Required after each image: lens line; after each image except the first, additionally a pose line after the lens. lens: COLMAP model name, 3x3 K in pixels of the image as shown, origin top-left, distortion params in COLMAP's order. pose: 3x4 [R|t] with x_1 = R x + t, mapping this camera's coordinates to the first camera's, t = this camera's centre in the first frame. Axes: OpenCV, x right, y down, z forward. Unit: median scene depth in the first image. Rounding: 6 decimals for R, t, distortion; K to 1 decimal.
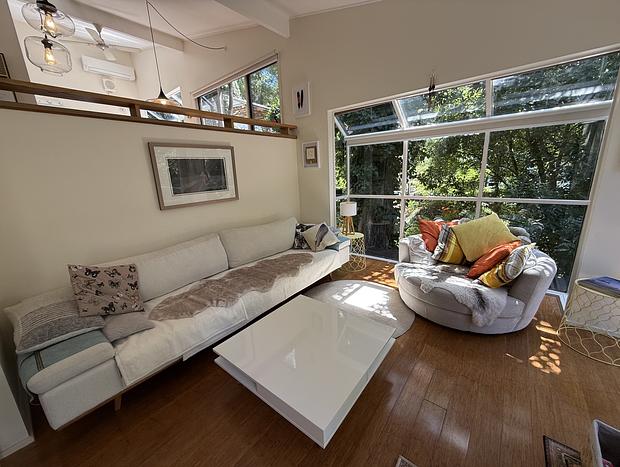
lens RADIAL K [[248.2, 0, 310.0], [0, 248.2, 233.5], [0, 0, 1]] dist [-0.001348, -0.000381]
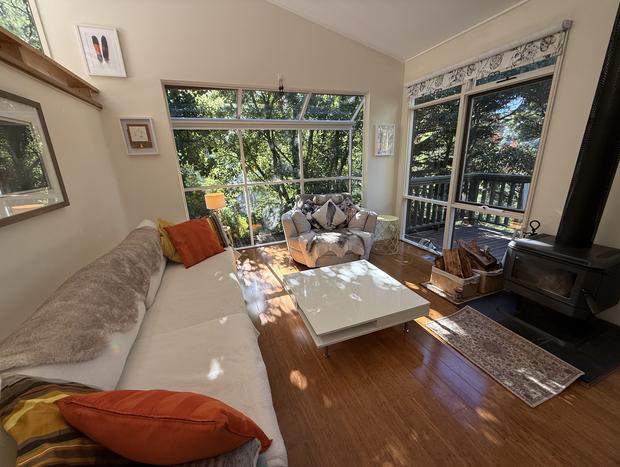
lens RADIAL K [[245.7, 0, 310.0], [0, 245.7, 233.5], [0, 0, 1]] dist [-0.011460, 0.000173]
pose [[0.490283, -0.234628, 0.839388, -0.550141], [0.223584, 0.964713, 0.139065, -0.035385], [-0.842397, 0.119493, 0.525442, 0.313096]]
